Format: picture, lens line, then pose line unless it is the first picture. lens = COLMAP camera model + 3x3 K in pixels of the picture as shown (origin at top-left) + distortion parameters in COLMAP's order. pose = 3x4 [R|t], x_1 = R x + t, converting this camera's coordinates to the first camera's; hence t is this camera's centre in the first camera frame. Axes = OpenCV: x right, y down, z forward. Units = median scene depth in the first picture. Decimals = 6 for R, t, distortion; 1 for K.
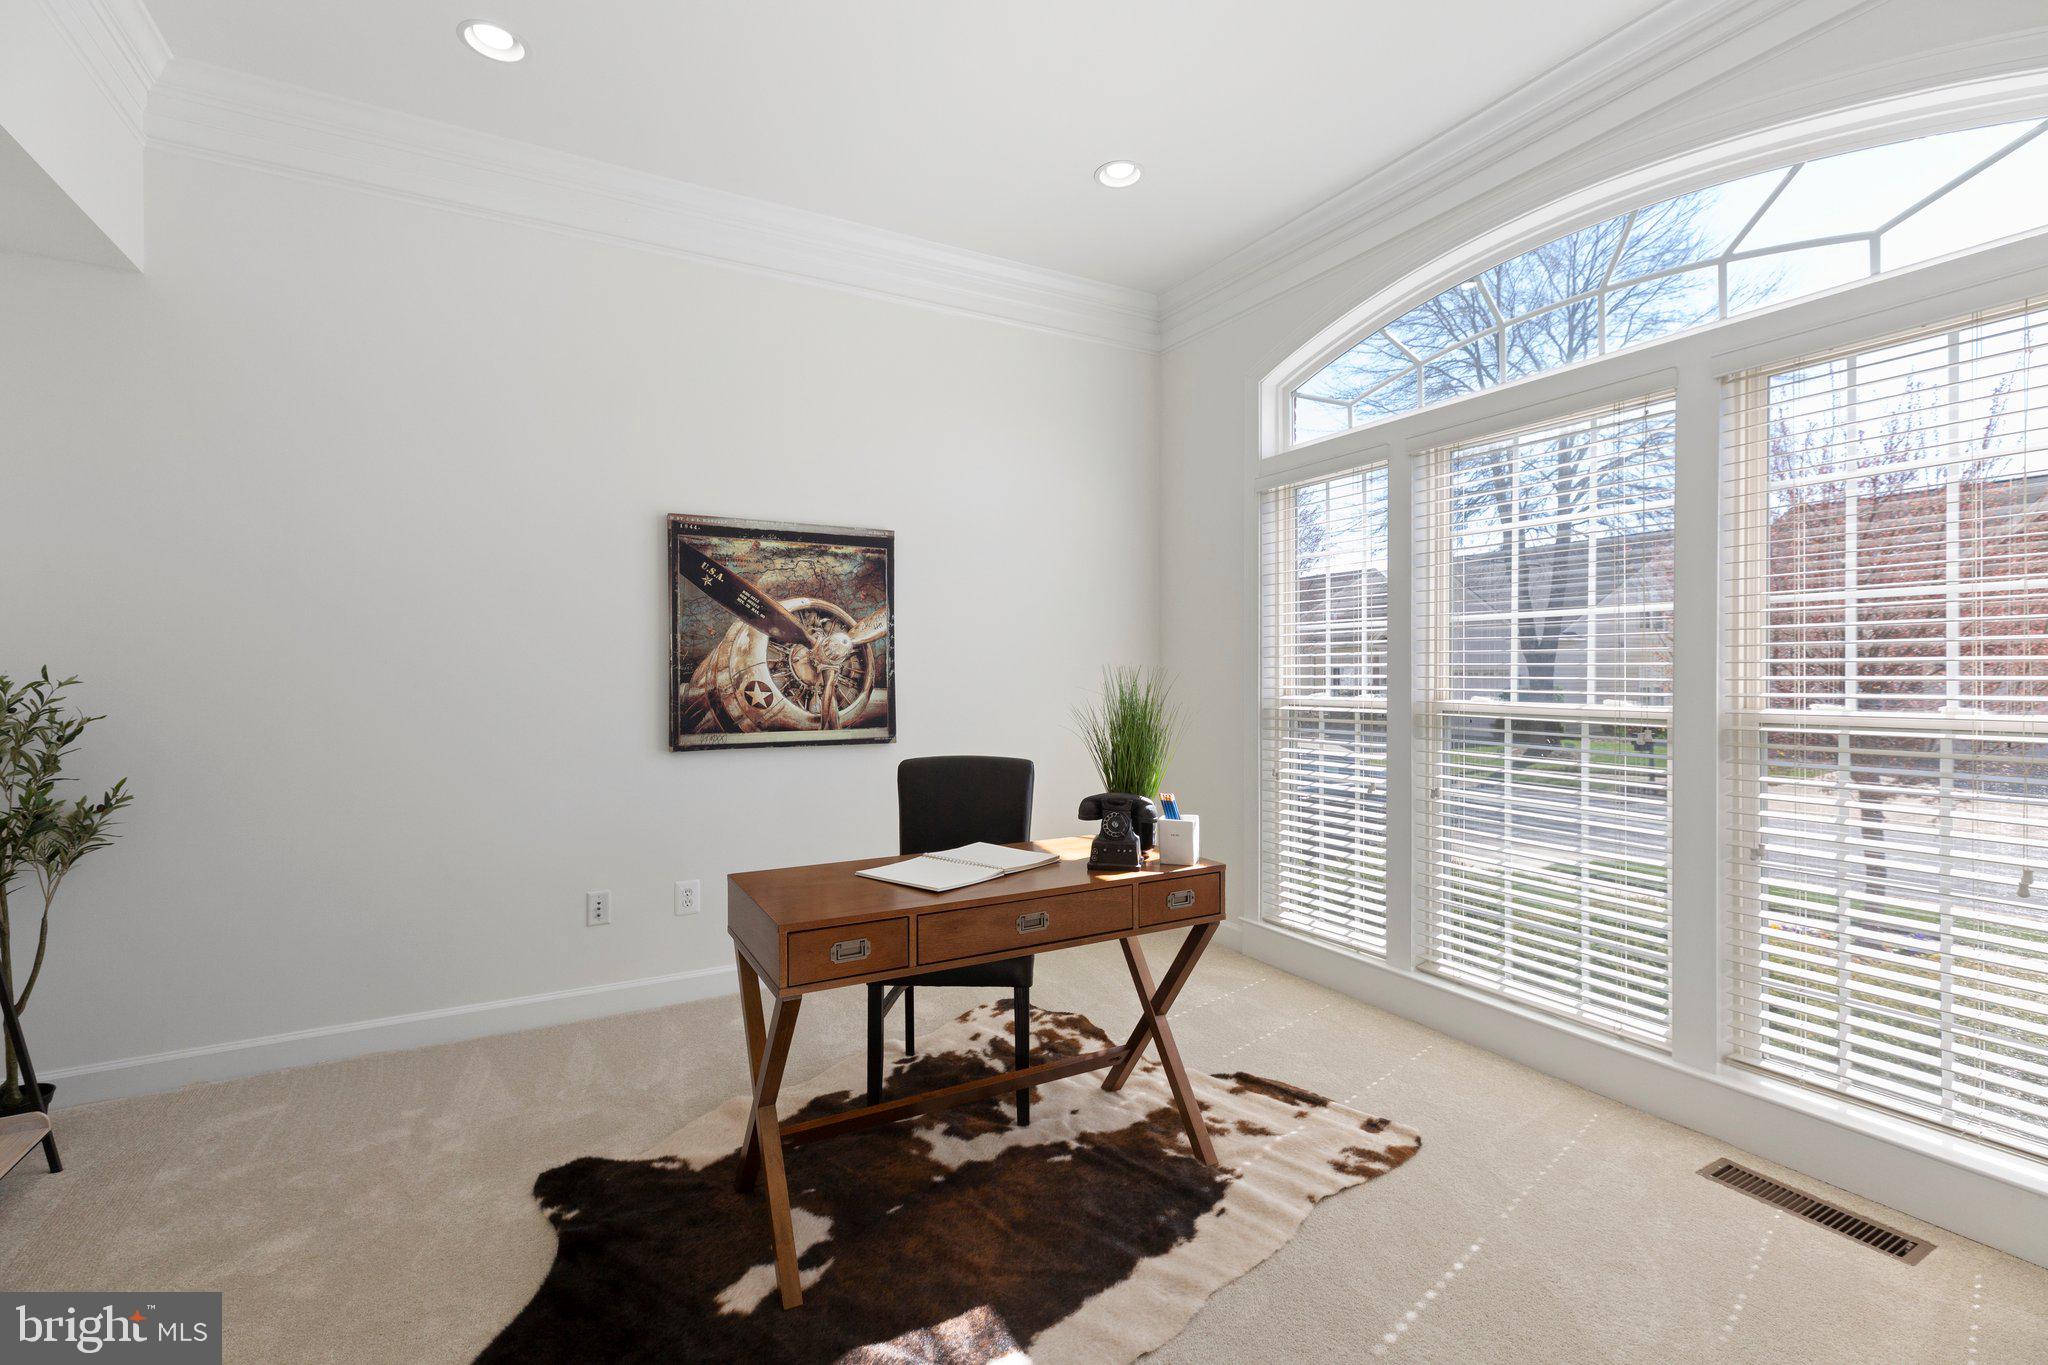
lens RADIAL K [[907.3, 0, 1022.9], [0, 907.3, 670.6], [0, 0, 1]] dist [0.002846, 0.000554]
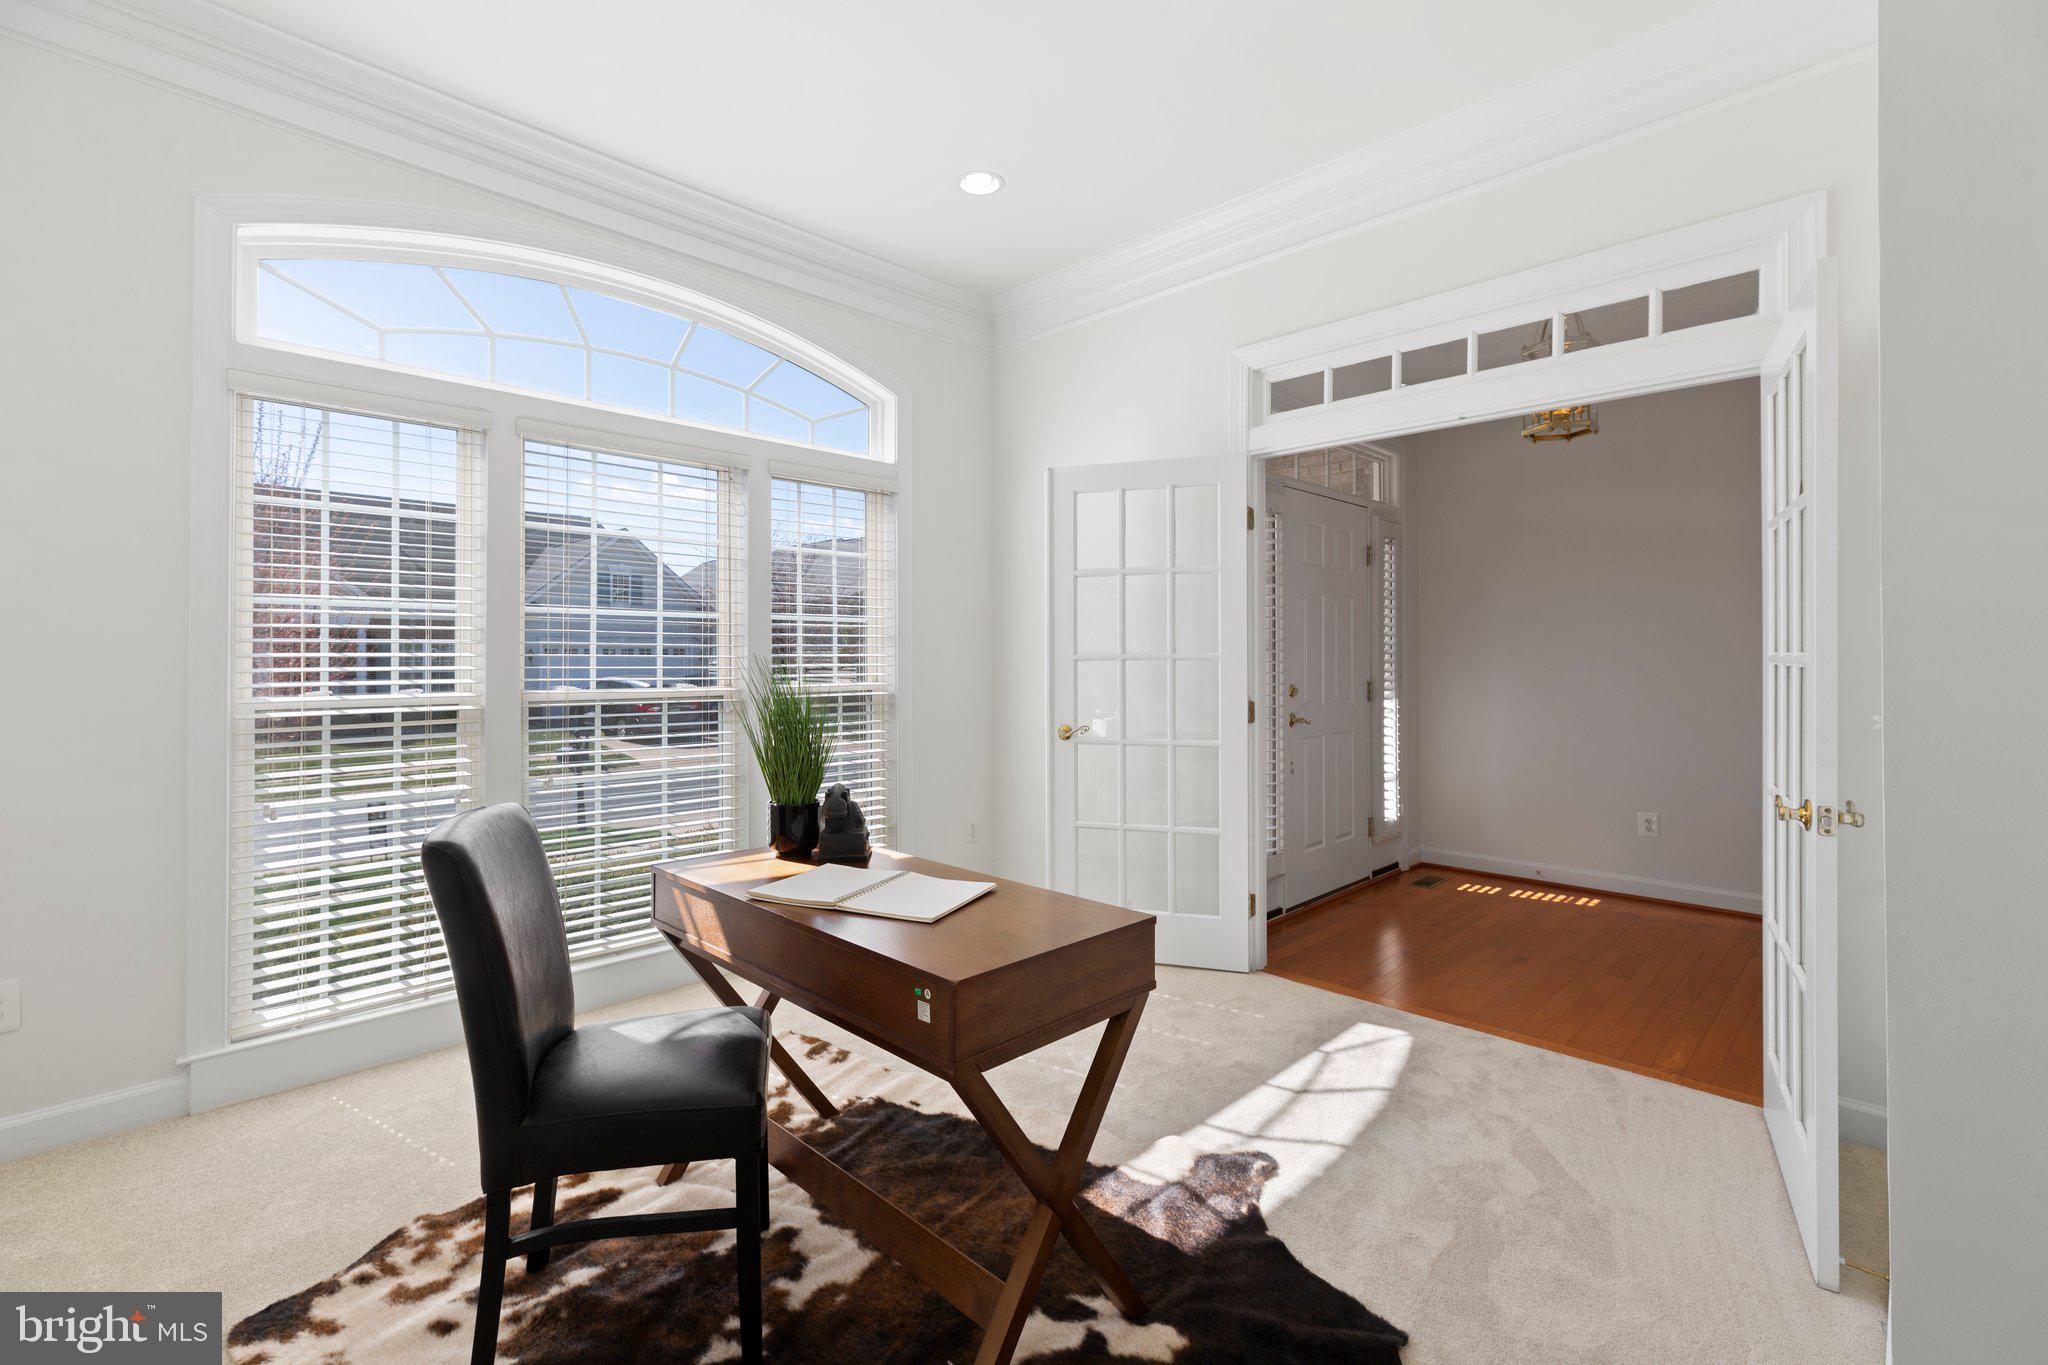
lens RADIAL K [[914.8, 0, 1037.1], [0, 914.8, 661.2], [0, 0, 1]] dist [0.000764, 0.000104]
pose [[-0.286862, 0.000538, 0.957972, -0.848800], [0.000990, 0.999999, -0.000266, 0.001320], [-0.957971, 0.000873, -0.286862, 1.007033]]
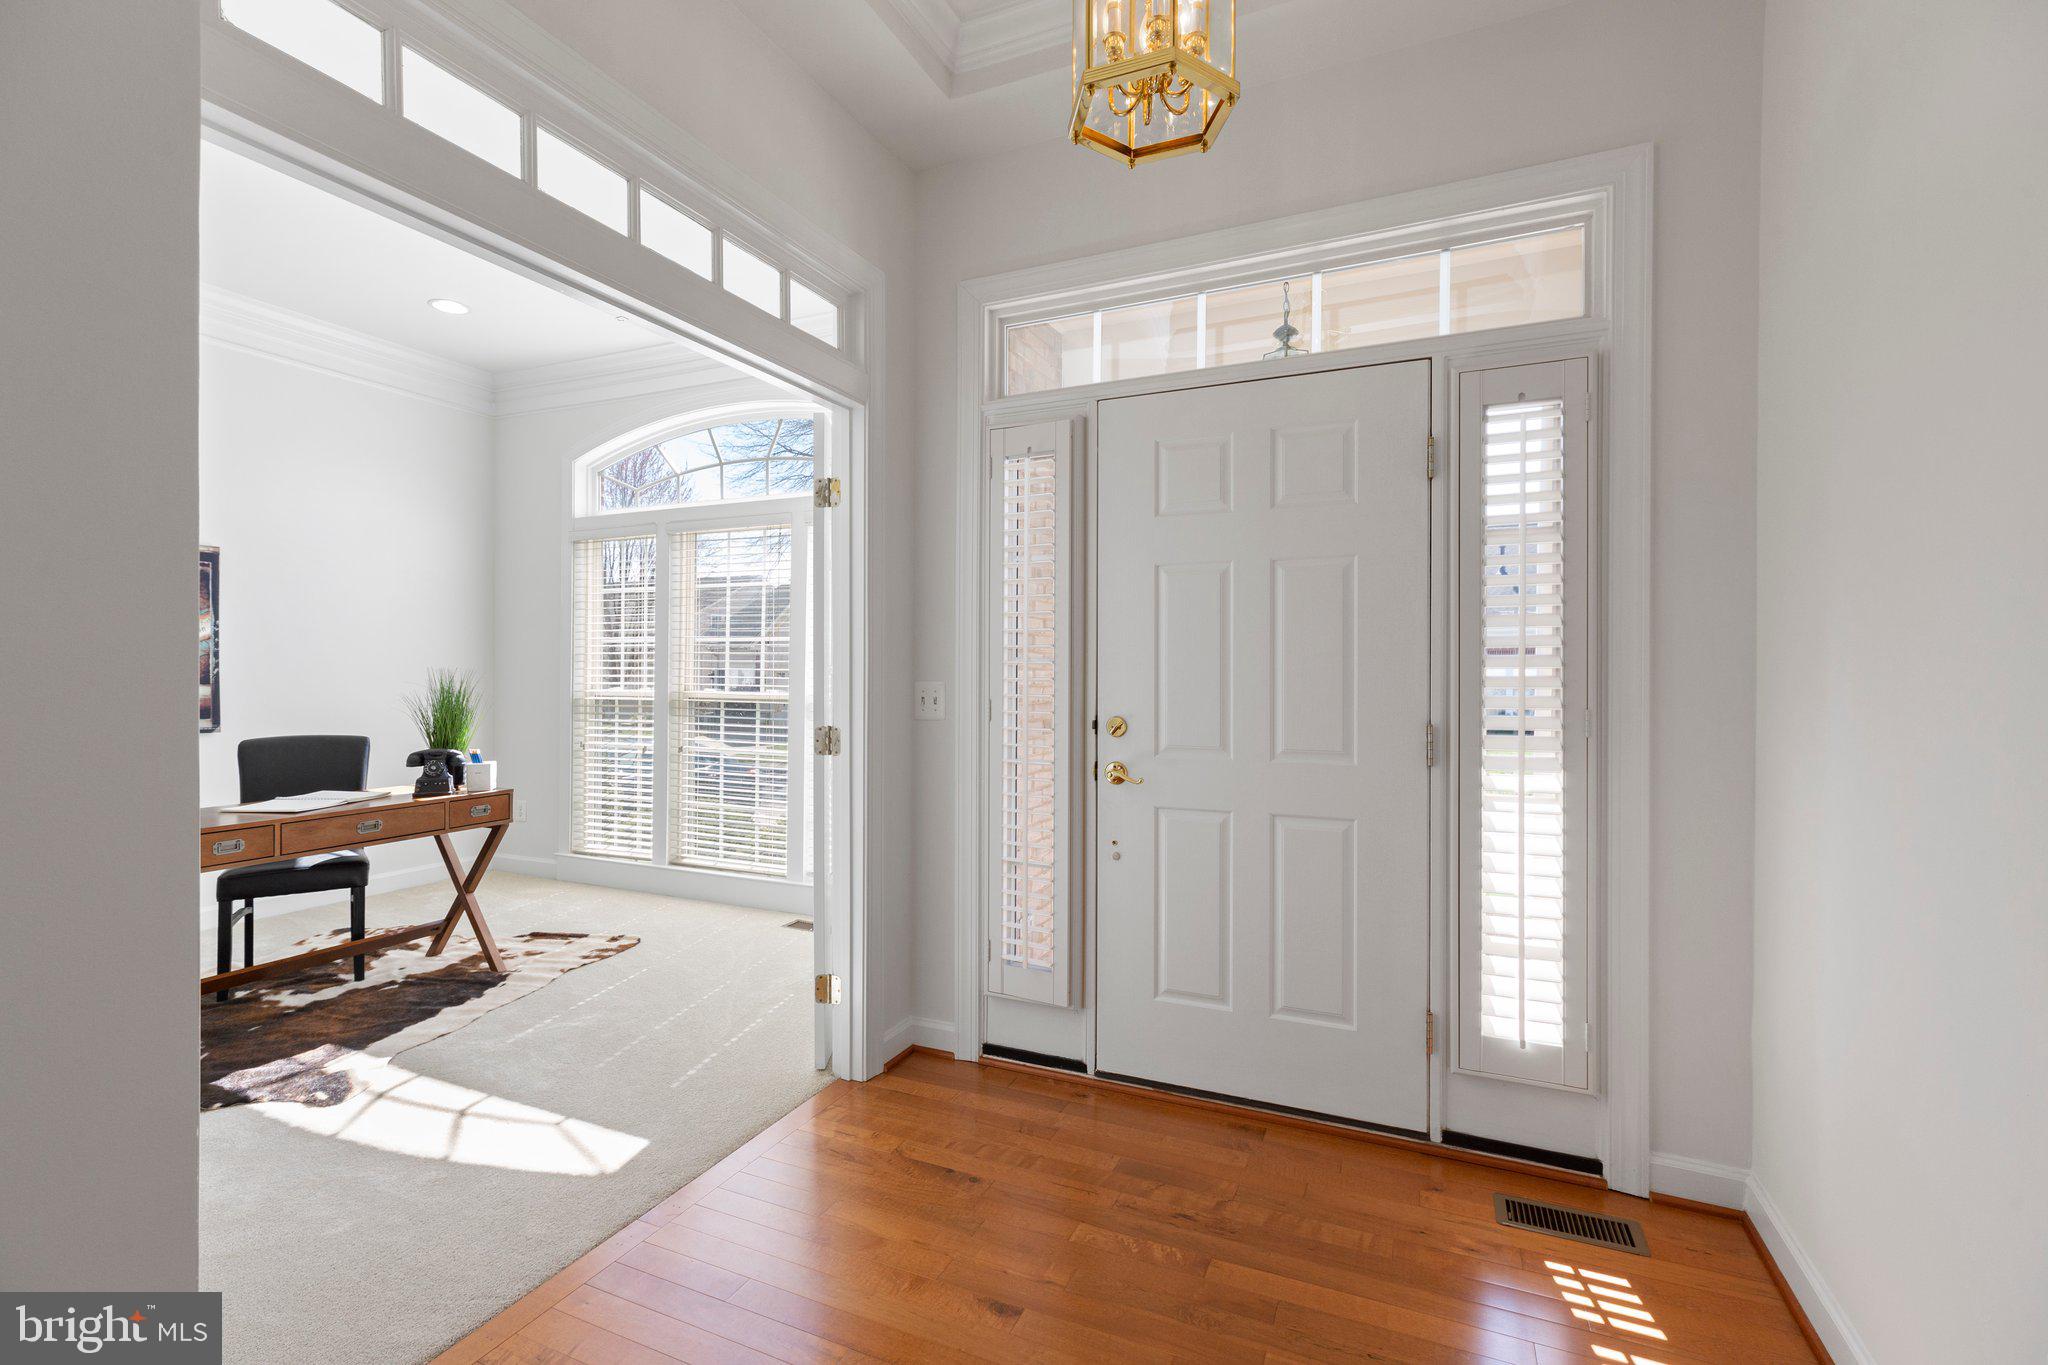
lens RADIAL K [[907.3, 0, 1022.9], [0, 907.3, 670.6], [0, 0, 1]] dist [0.002846, 0.000554]
pose [[0.802962, 0.006913, 0.595989, -0.017610], [-0.007197, 0.999972, -0.001903, -0.005318], [-0.595986, -0.002761, 0.802990, -0.821316]]
